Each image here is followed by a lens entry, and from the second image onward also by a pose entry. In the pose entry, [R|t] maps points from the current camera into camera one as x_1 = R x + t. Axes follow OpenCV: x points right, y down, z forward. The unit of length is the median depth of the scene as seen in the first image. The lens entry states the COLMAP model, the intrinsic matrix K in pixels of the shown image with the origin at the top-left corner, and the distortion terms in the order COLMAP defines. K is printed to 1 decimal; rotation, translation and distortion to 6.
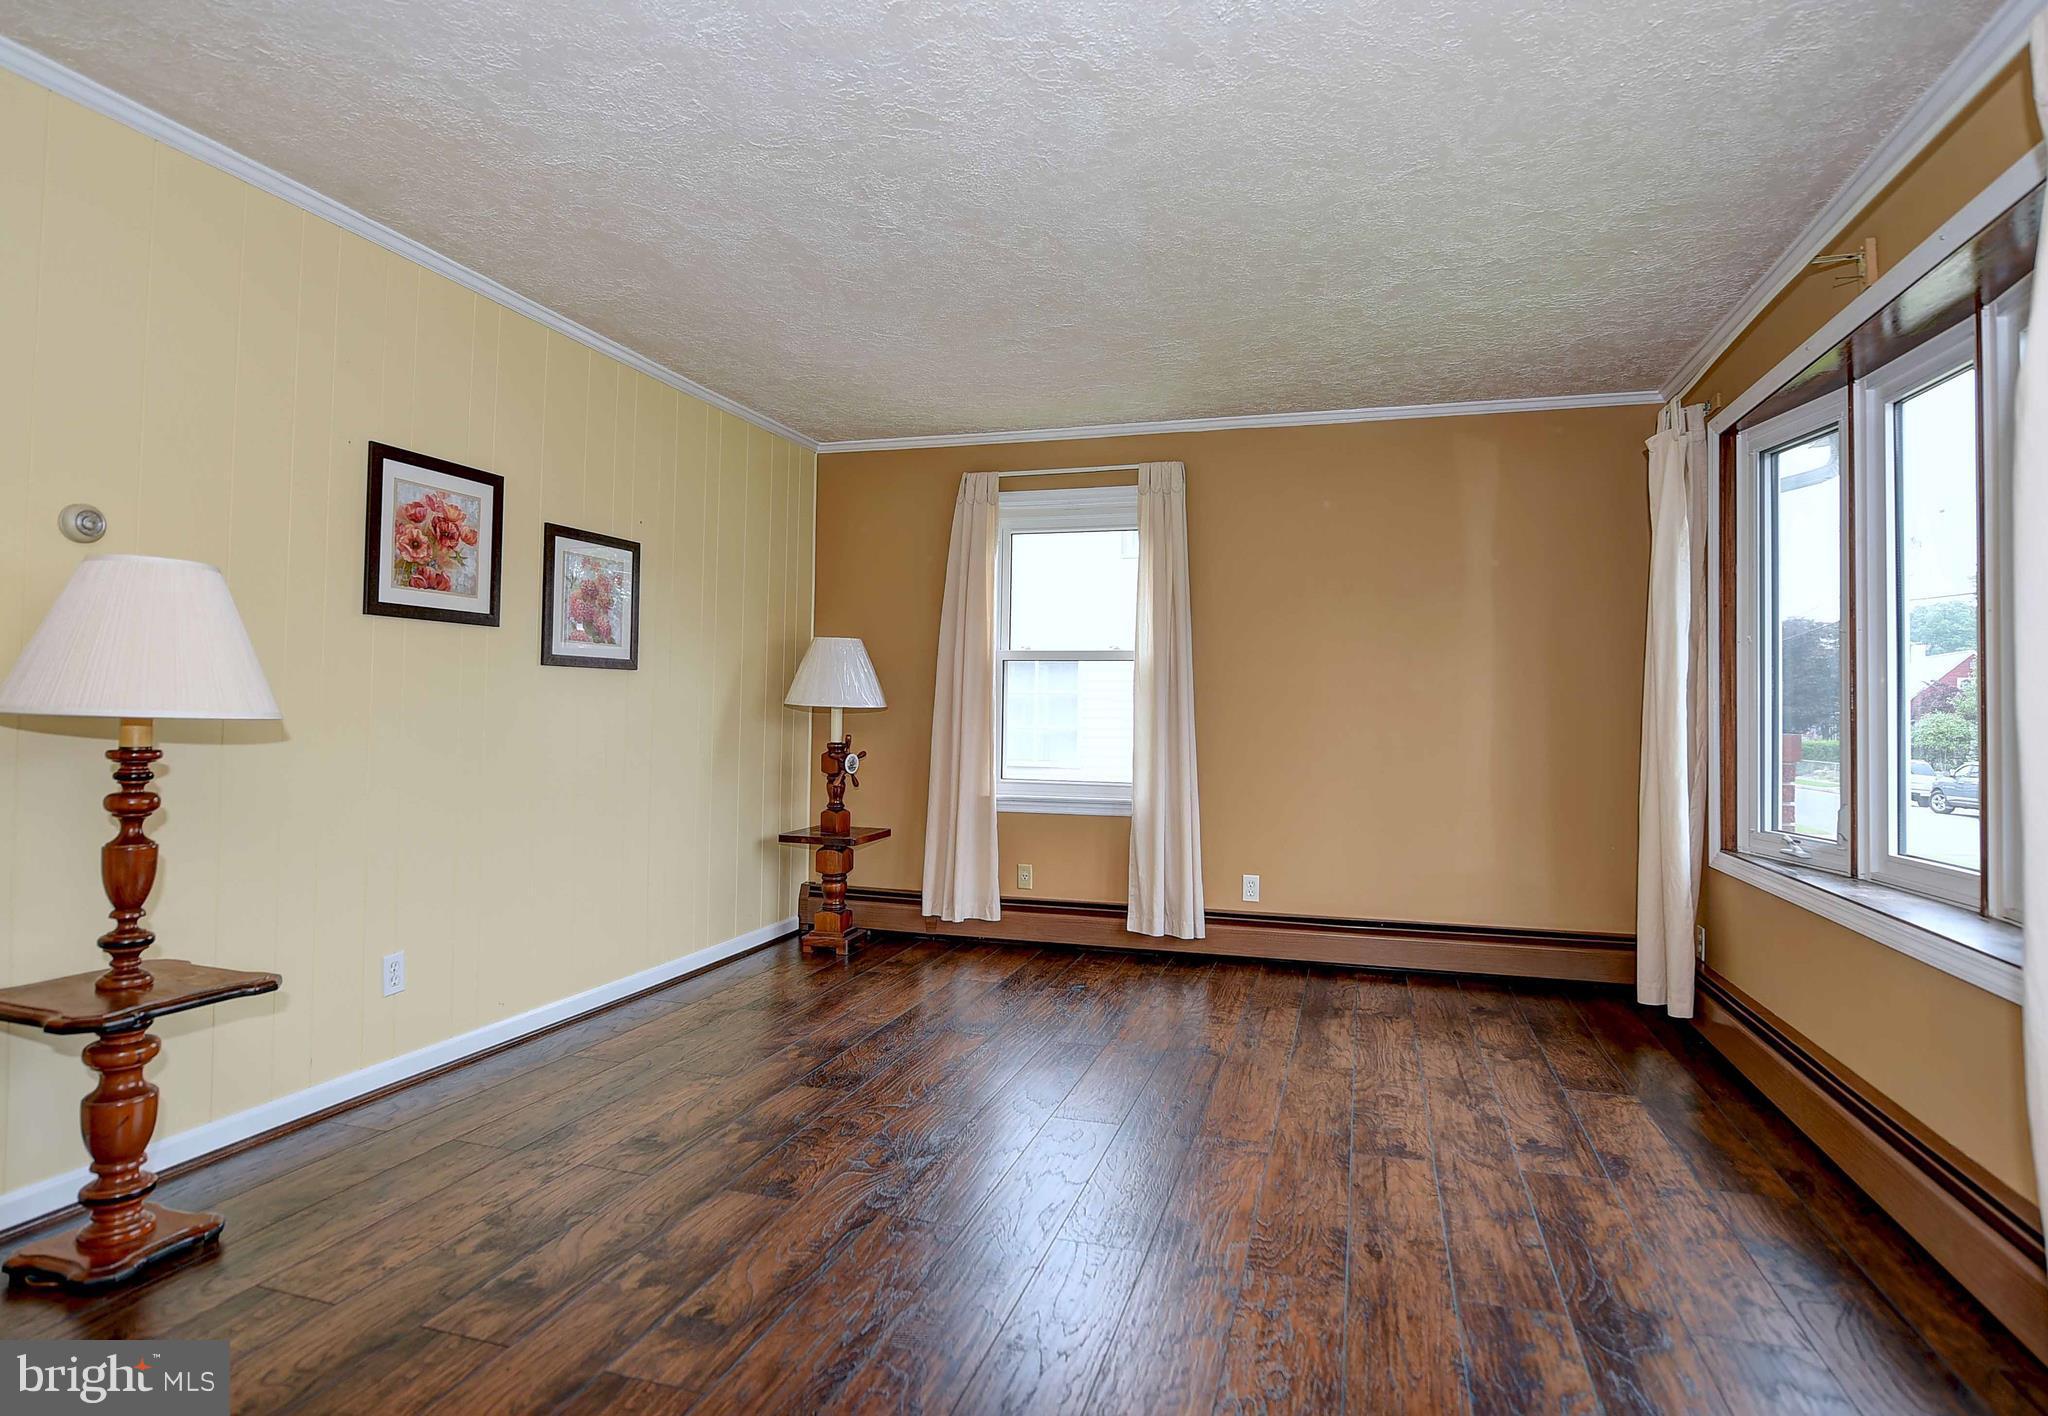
lens RADIAL K [[1005.0, 0, 1071.9], [0, 1005.0, 706.3], [0, 0, 1]] dist [-0.011528, -0.000469]
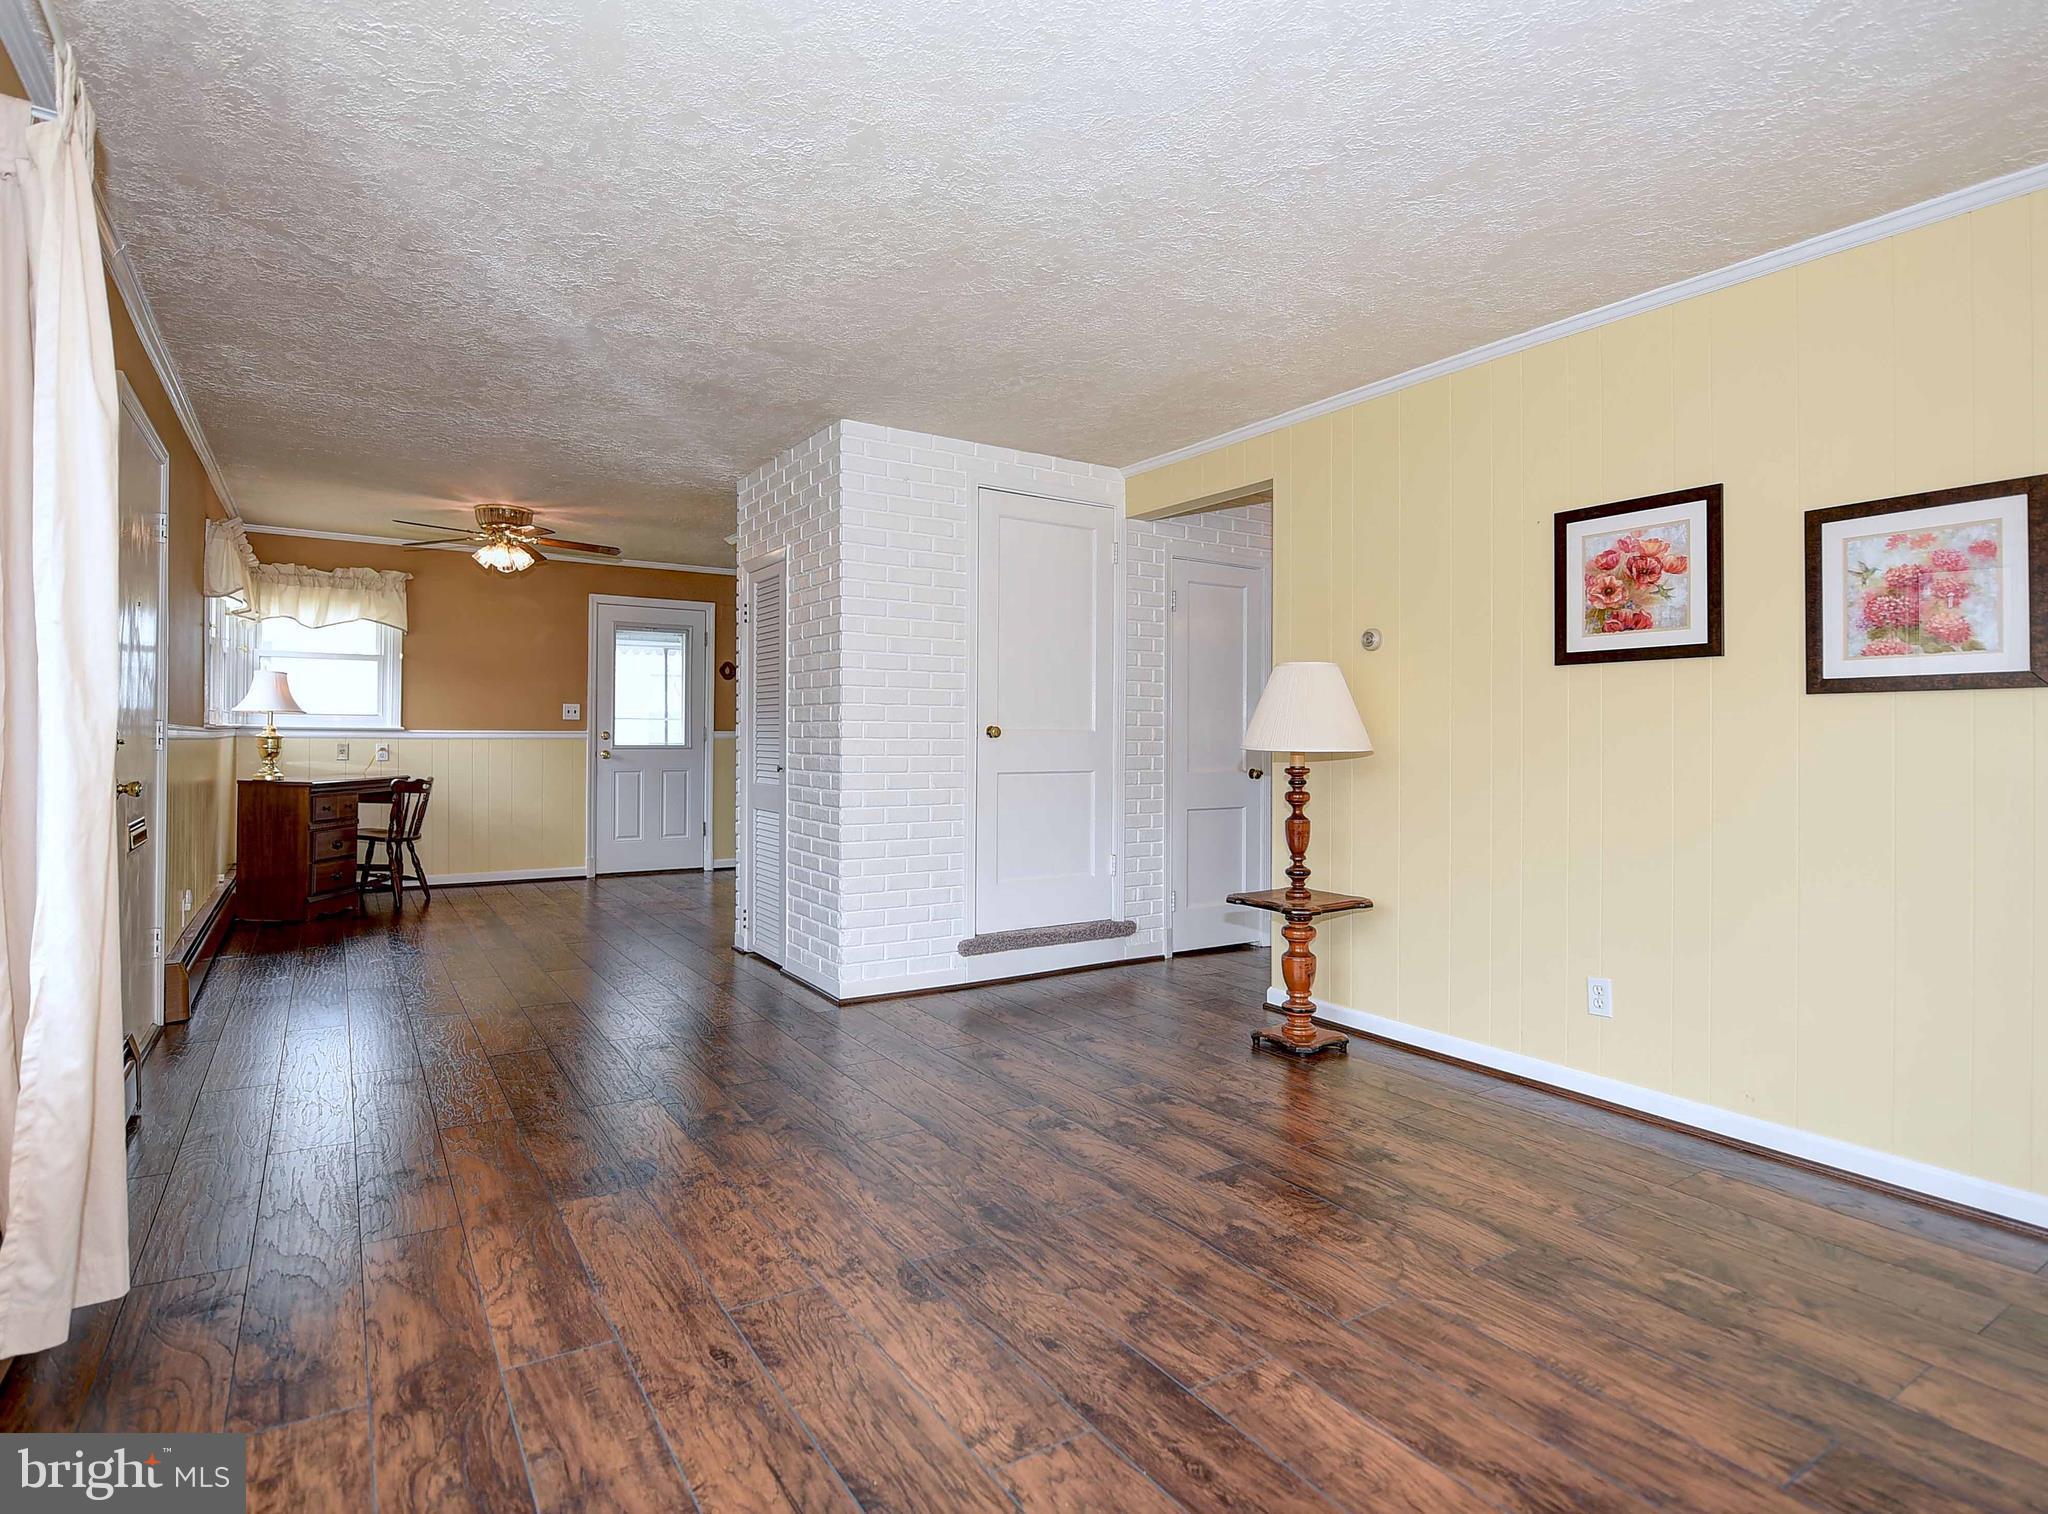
lens RADIAL K [[1081.8, 0, 1024.0], [0, 1081.8, 757.0], [0, 0, 1]] dist [0.003648, -0.023834]
pose [[-0.649385, -0.004015, -0.760449, 0.765668], [-0.011248, 0.999927, 0.004325, 0.017038], [0.760377, 0.011362, -0.649383, 1.630287]]
